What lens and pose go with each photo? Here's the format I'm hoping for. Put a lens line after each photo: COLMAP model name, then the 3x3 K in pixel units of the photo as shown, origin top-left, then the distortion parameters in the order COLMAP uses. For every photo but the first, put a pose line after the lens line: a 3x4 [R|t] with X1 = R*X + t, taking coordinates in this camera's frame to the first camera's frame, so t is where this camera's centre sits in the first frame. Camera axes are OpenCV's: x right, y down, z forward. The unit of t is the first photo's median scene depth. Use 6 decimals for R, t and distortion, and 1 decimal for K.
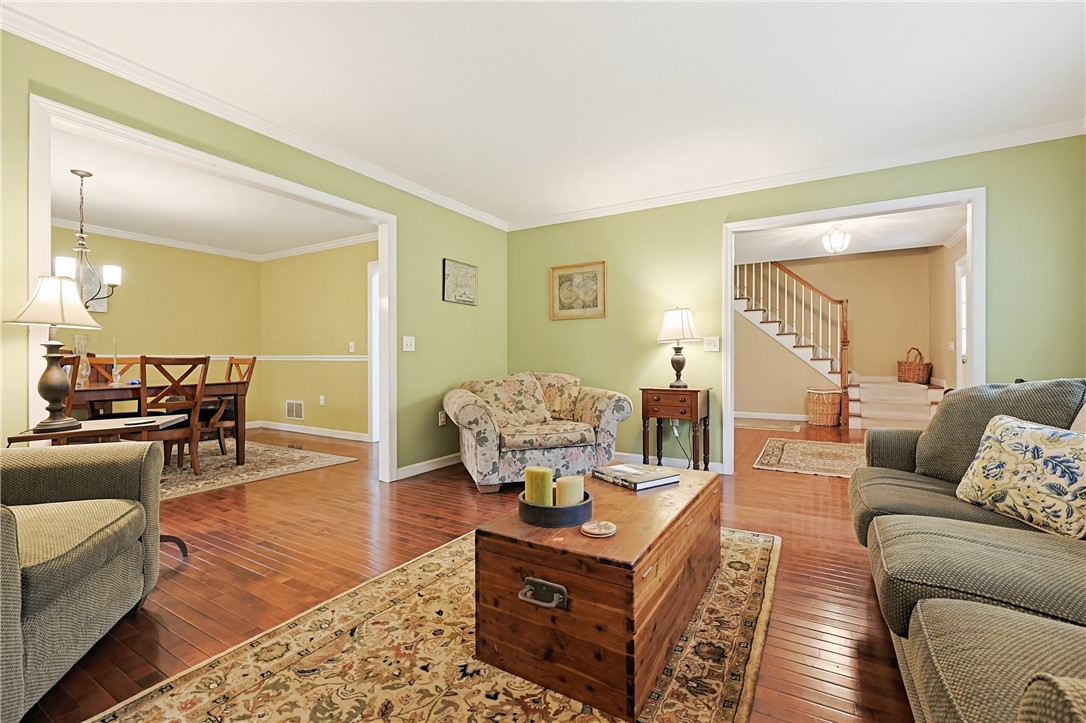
lens RADIAL K [[469.4, 0, 552.6], [0, 469.4, 362.4], [0, 0, 1]] dist [-0.006696, 0.000329]
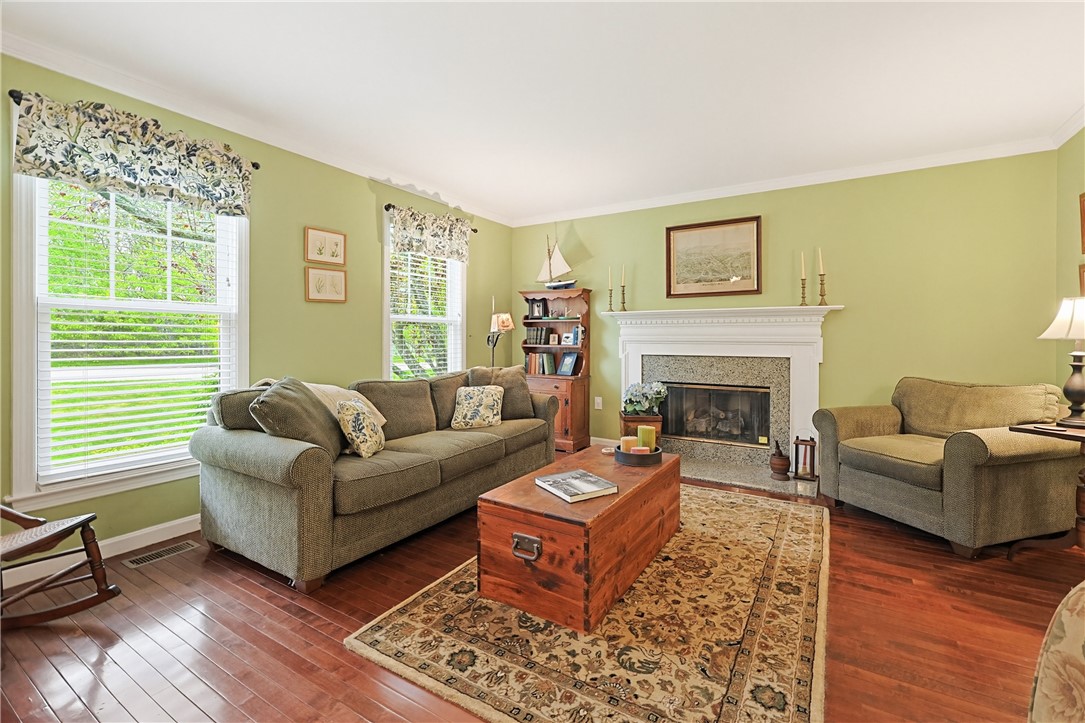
lens RADIAL K [[469.0, 0, 539.3], [0, 469.0, 337.2], [0, 0, 1]] dist [-0.006696, 0.000329]
pose [[-0.998836, 0.001219, 0.048223, 0.216259], [0.001493, 0.999983, 0.005646, -0.086461], [-0.048215, 0.005711, -0.998821, 2.115235]]
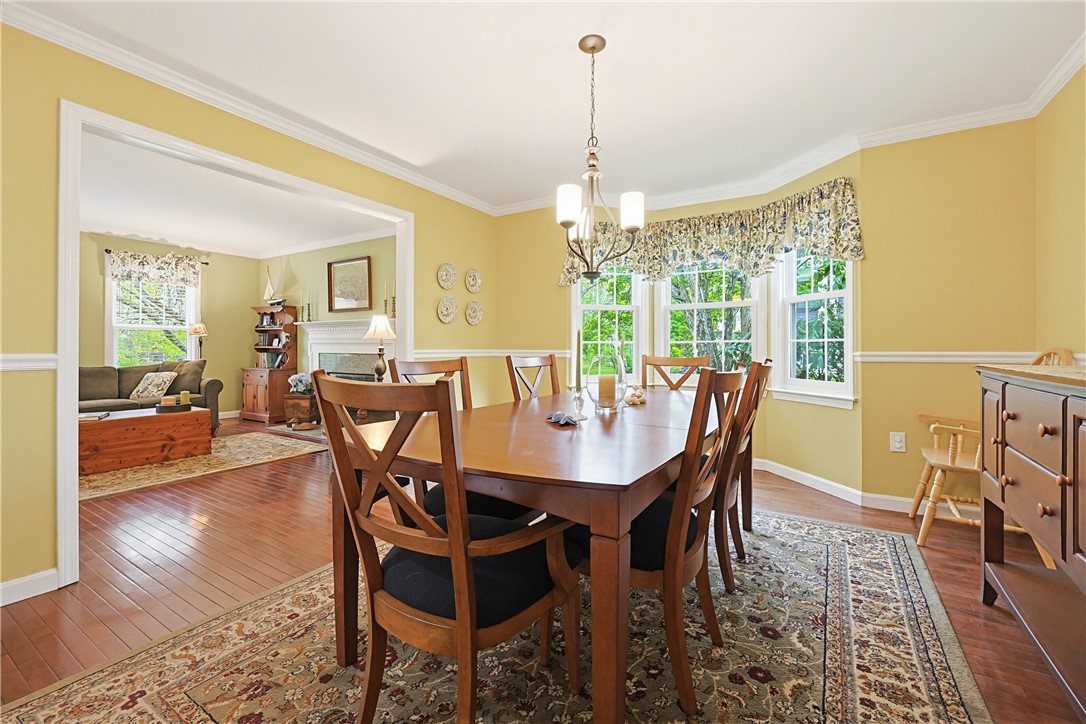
lens RADIAL K [[469.4, 0, 536.9], [0, 469.4, 349.7], [0, 0, 1]] dist [-0.006696, 0.000329]
pose [[-0.998630, -0.000071, 0.052326, -1.827758], [0.000710, 0.999889, 0.014908, -0.056367], [-0.052321, 0.014924, -0.998519, 2.912316]]
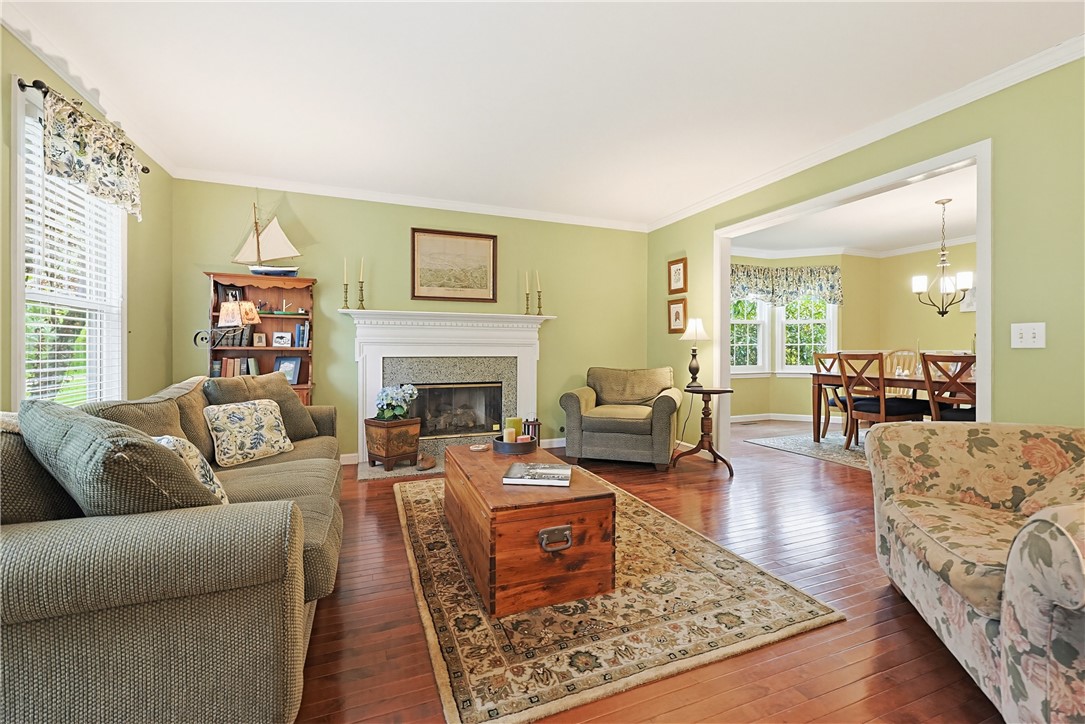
lens RADIAL K [[469.0, 0, 551.9], [0, 469.0, 348.4], [0, 0, 1]] dist [-0.006696, 0.000329]
pose [[-0.626226, -0.000330, -0.779641, 1.018141], [-0.007168, 0.999960, 0.005335, -0.044485], [0.779608, 0.008929, -0.626204, 1.757006]]
